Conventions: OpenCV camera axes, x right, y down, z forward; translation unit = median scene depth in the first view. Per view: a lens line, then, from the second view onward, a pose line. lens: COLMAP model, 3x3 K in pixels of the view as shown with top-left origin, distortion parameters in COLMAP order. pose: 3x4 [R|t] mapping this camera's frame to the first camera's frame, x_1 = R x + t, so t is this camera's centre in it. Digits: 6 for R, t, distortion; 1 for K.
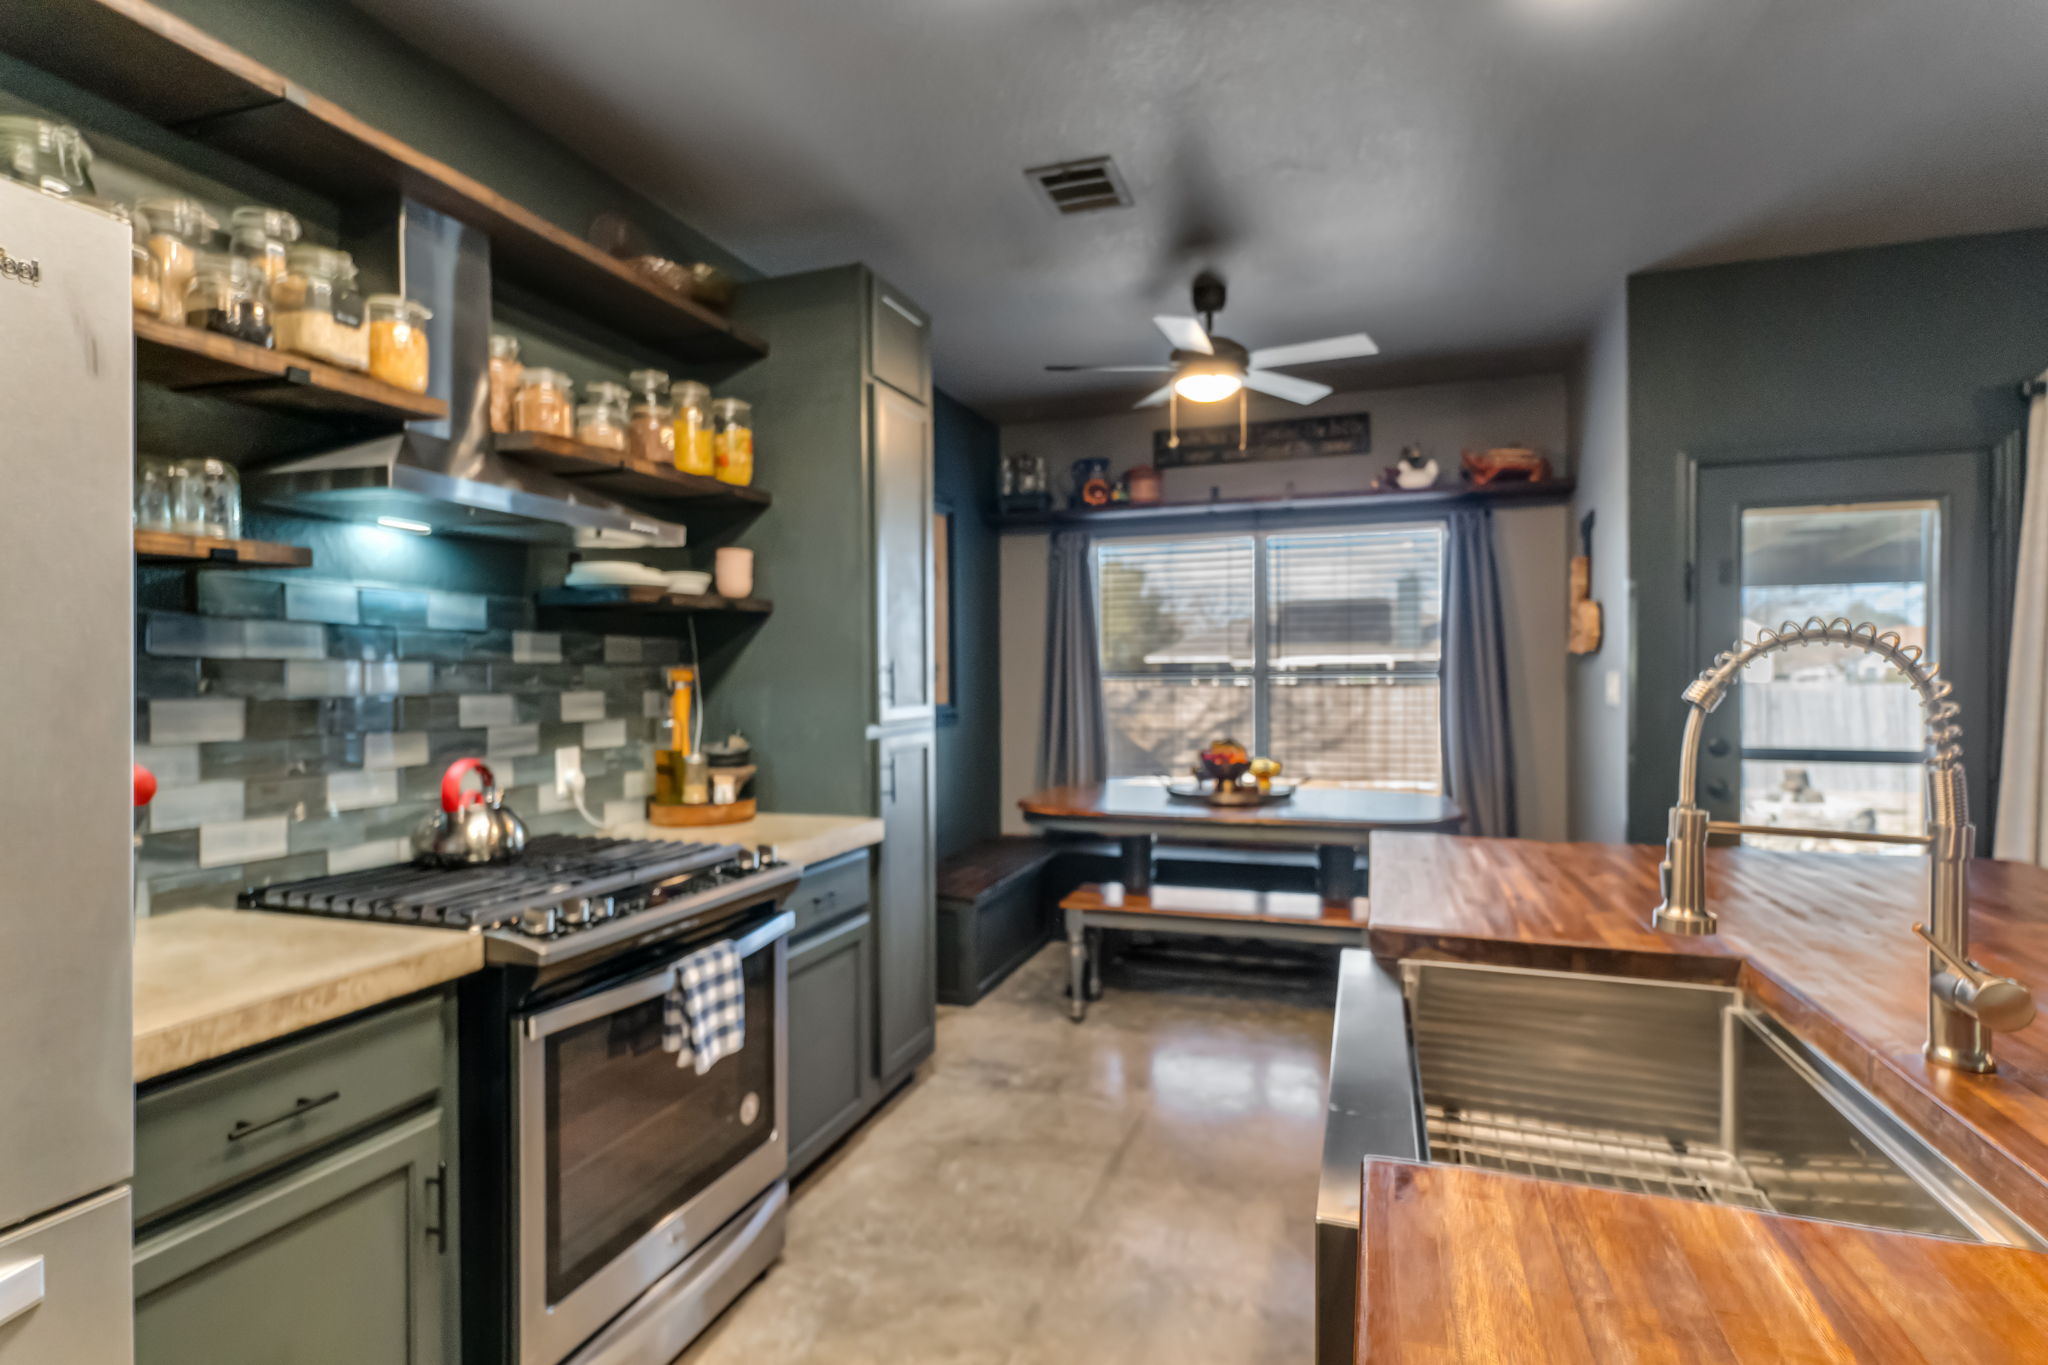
lens RADIAL K [[989.6, 0, 1022.1], [0, 989.6, 685.5], [0, 0, 1]] dist [0.002347, -0.001078]
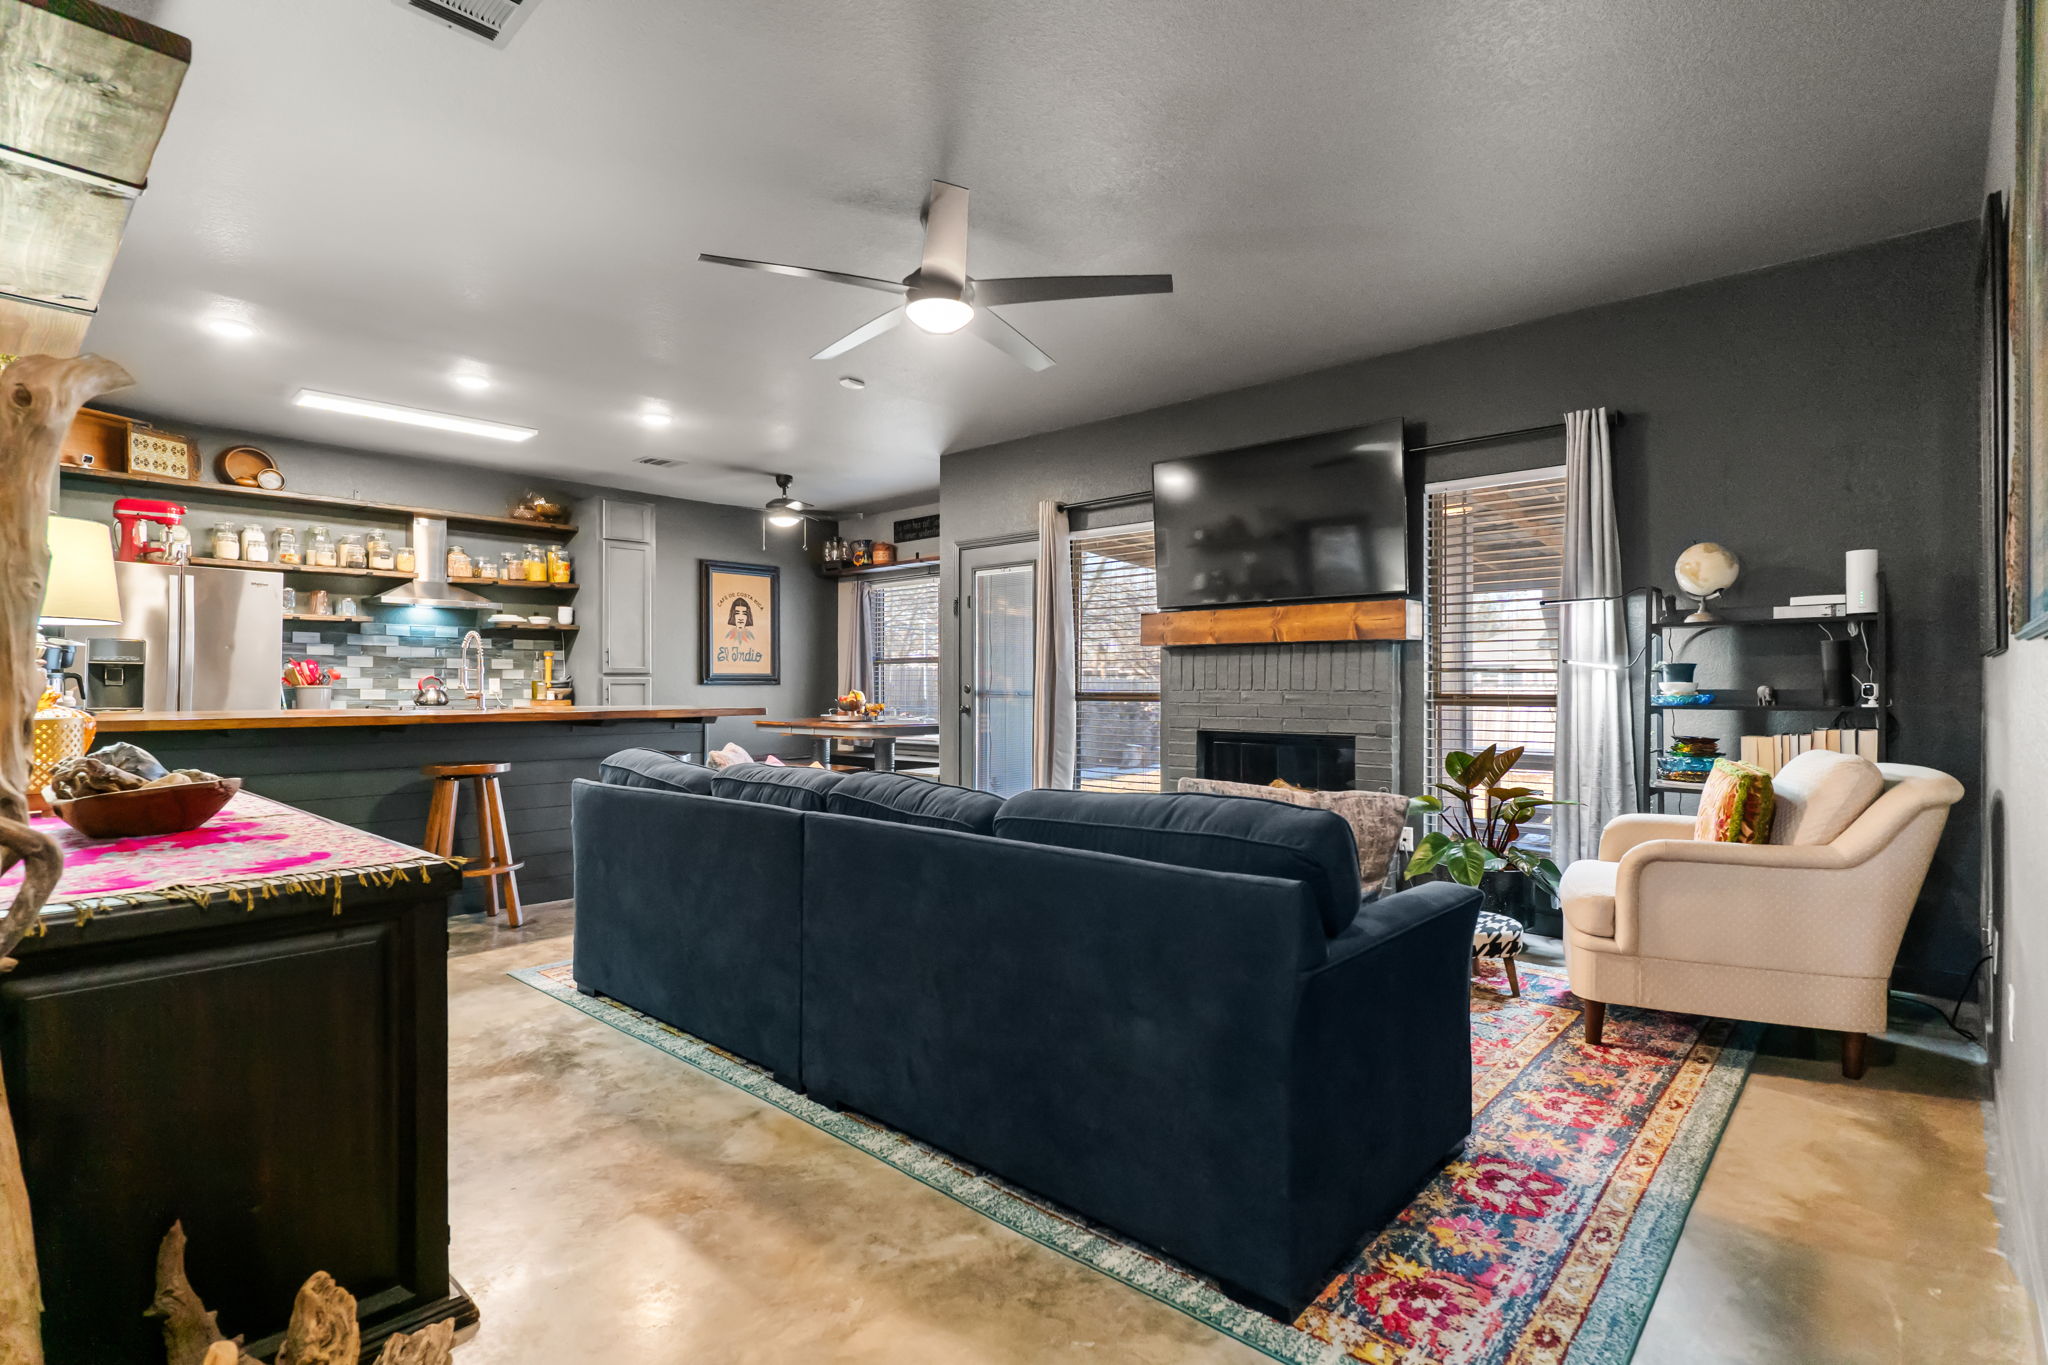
lens RADIAL K [[989.6, 0, 1034.1], [0, 989.6, 678.3], [0, 0, 1]] dist [0.002347, -0.001078]
pose [[0.918565, 0.006633, -0.395215, 2.335303], [-0.012211, 0.999858, -0.011601, 0.085360], [0.395082, 0.015483, 0.918516, -1.135639]]
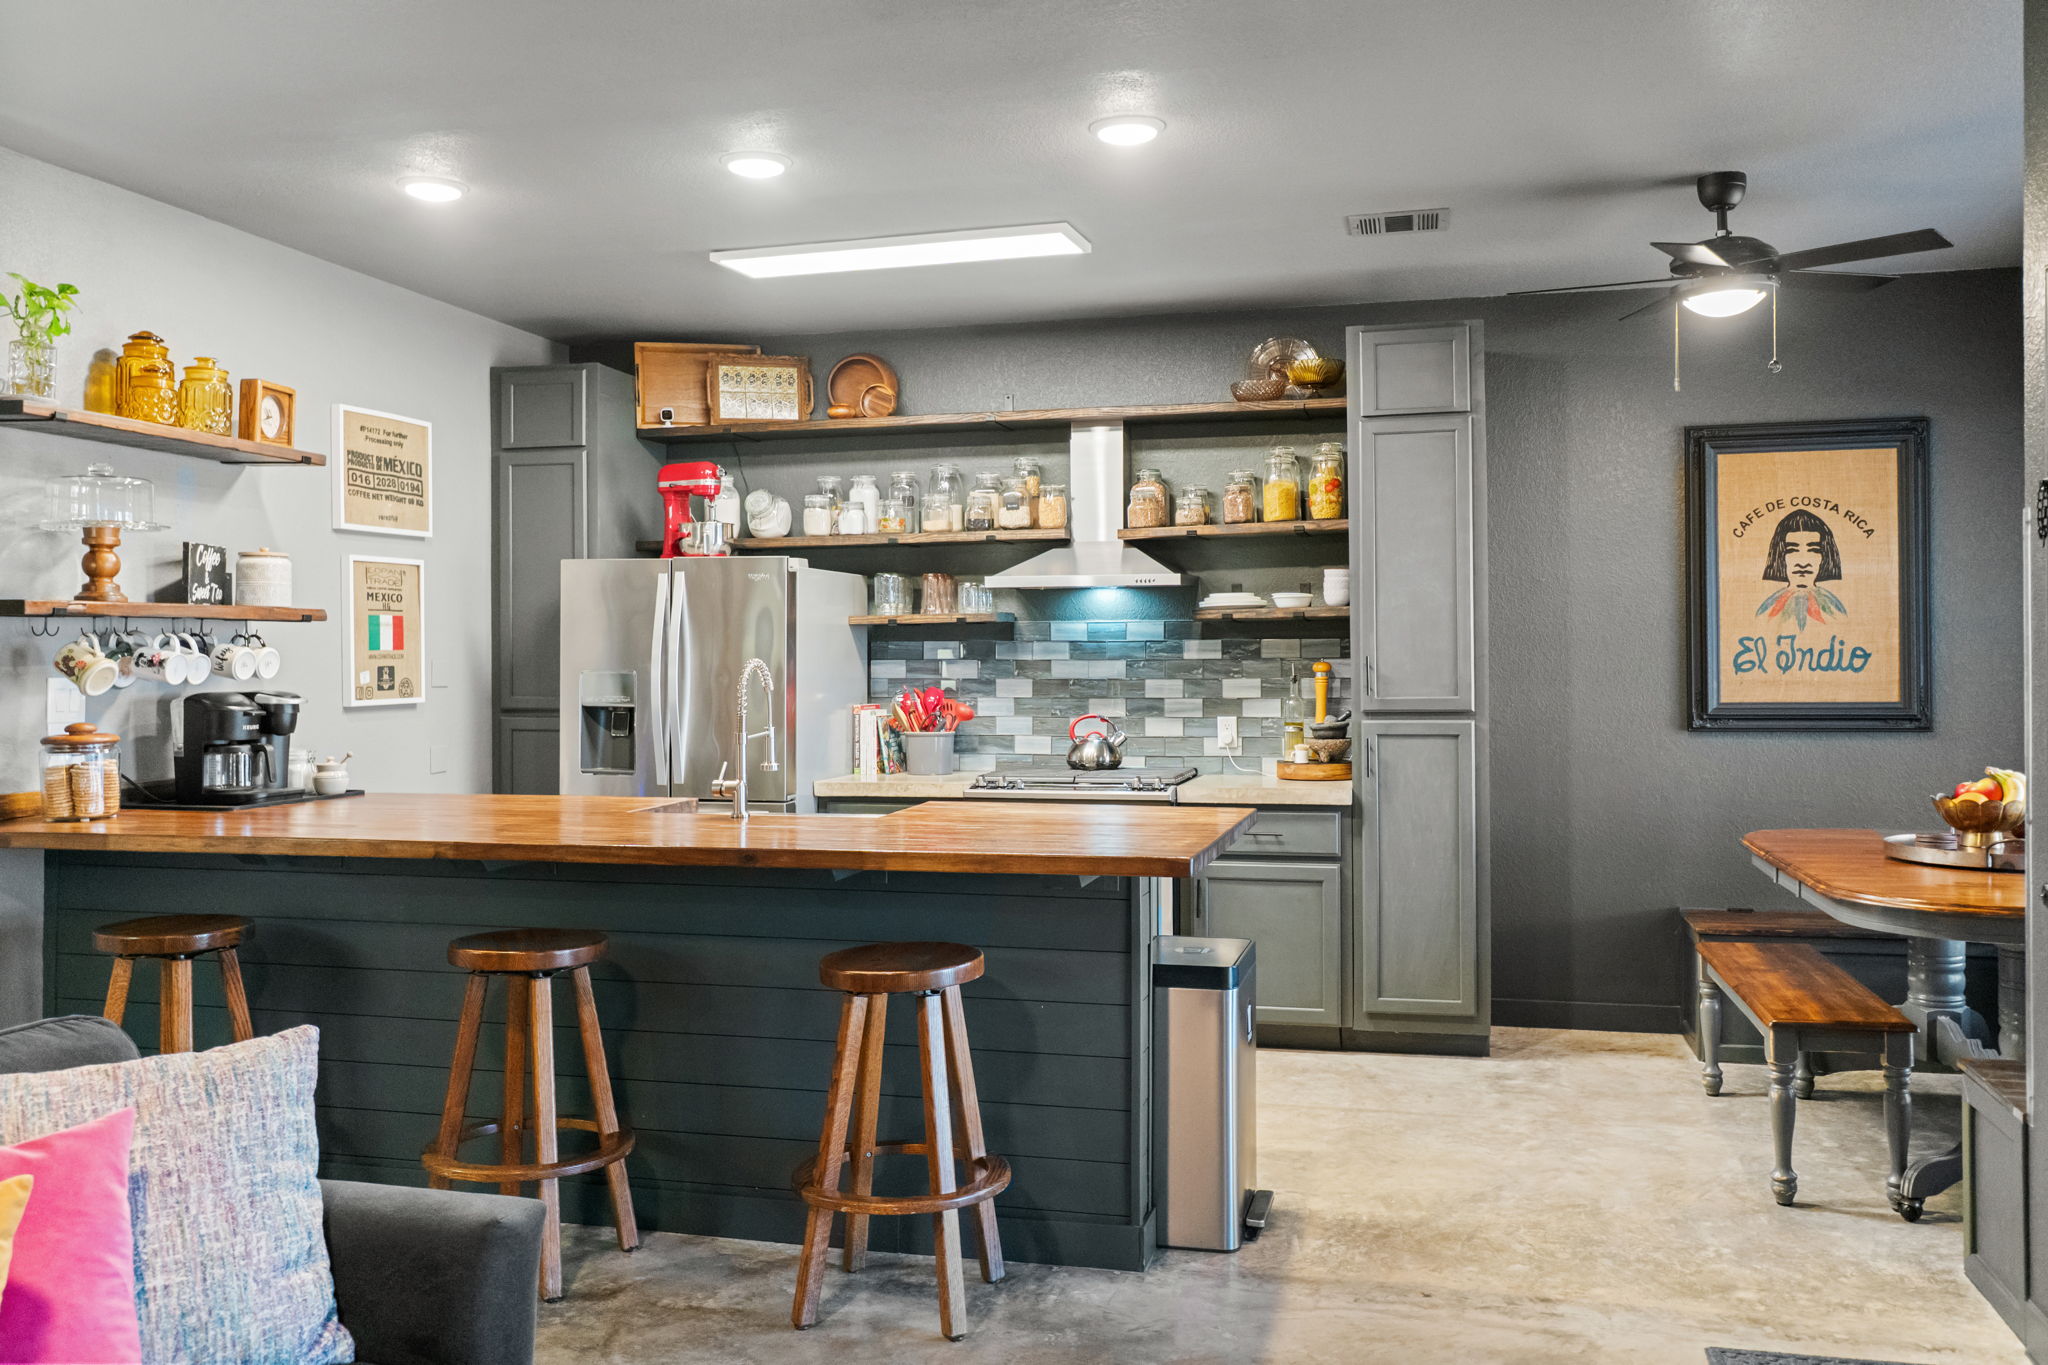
lens RADIAL K [[1675.1, 0, 1026.2], [0, 1675.1, 661.9], [0, 0, 1]] dist [0.001138, -0.001104]
pose [[0.085446, 0.008687, -0.996305, 2.221960], [-0.003324, 0.999959, 0.008434, -0.042327], [0.996337, 0.002591, 0.085472, 0.523146]]
